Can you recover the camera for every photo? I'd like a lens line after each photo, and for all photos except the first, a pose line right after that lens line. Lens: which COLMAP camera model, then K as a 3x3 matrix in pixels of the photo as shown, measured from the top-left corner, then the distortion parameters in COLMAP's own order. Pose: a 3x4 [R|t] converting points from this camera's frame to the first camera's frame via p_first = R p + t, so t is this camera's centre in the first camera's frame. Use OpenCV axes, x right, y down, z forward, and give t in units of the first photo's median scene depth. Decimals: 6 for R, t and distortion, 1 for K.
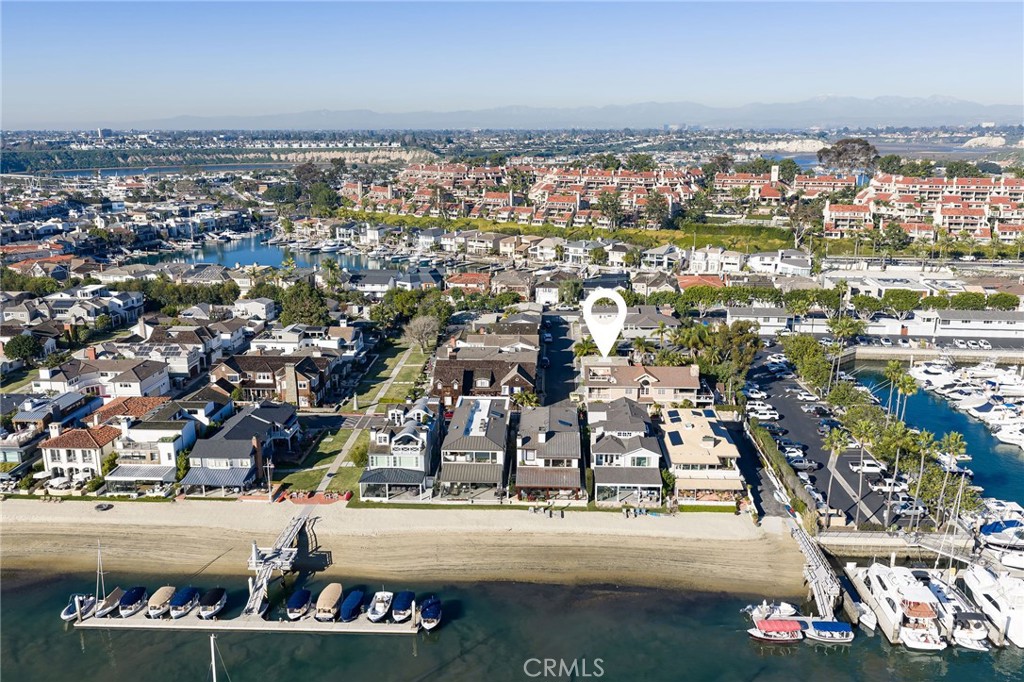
lens RADIAL K [[842.5, 0, 512.0], [0, 842.5, 341.0], [0, 0, 1]] dist [0.013309, -0.020788]
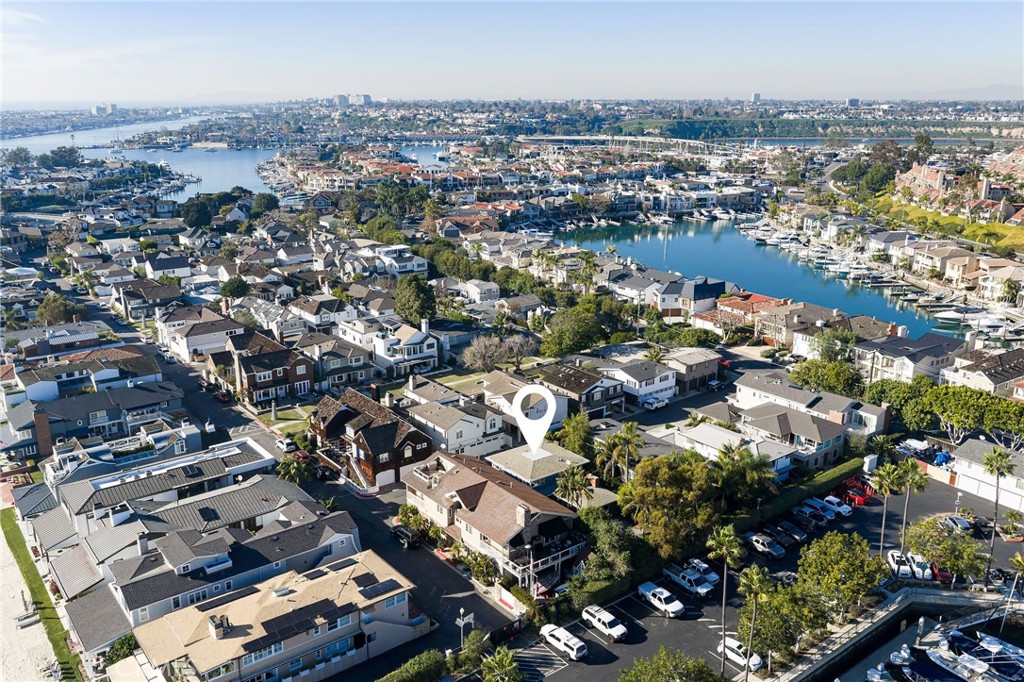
lens RADIAL K [[842.5, 0, 512.0], [0, 842.5, 341.0], [0, 0, 1]] dist [0.013309, -0.020788]
pose [[0.654985, 0.212105, -0.725263, 0.073886], [-0.187916, 0.975365, 0.115541, -0.018089], [0.731904, 0.060611, 0.678707, 0.071726]]
